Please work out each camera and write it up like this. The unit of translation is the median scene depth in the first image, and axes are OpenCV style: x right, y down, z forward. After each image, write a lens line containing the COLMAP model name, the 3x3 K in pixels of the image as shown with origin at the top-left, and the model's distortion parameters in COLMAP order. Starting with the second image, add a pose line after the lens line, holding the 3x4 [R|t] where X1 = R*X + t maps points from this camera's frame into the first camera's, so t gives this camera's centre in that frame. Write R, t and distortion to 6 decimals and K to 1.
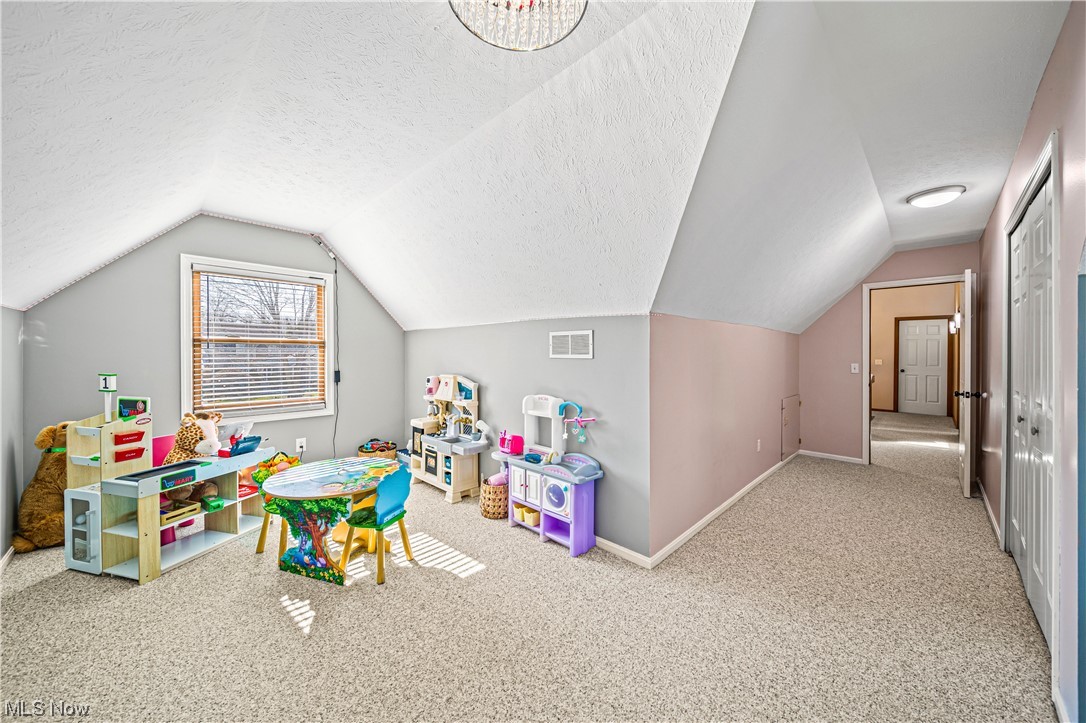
lens RADIAL K [[379.2, 0, 540.7], [0, 379.2, 360.5], [0, 0, 1]] dist [-0.000594, 0.000265]
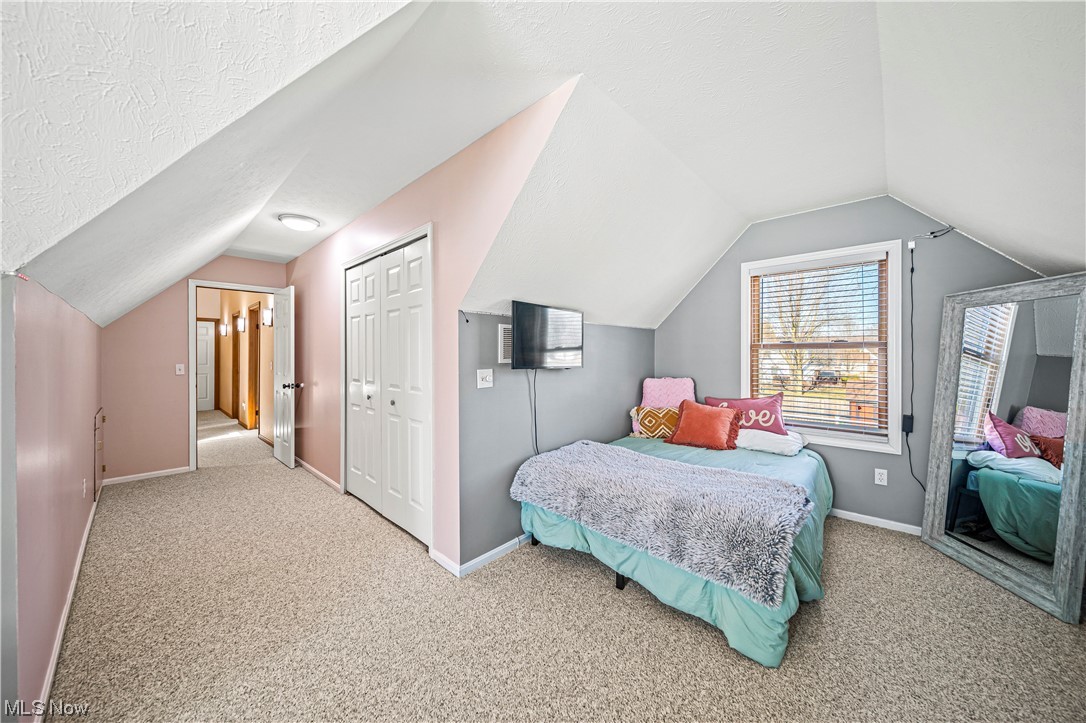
lens RADIAL K [[379.2, 0, 540.7], [0, 379.2, 360.5], [0, 0, 1]] dist [-0.000594, 0.000265]
pose [[-0.002443, -0.024395, 0.999699, -0.128968], [0.023783, 0.999418, 0.024446, -0.003871], [-0.999714, 0.023835, -0.001862, 0.211568]]
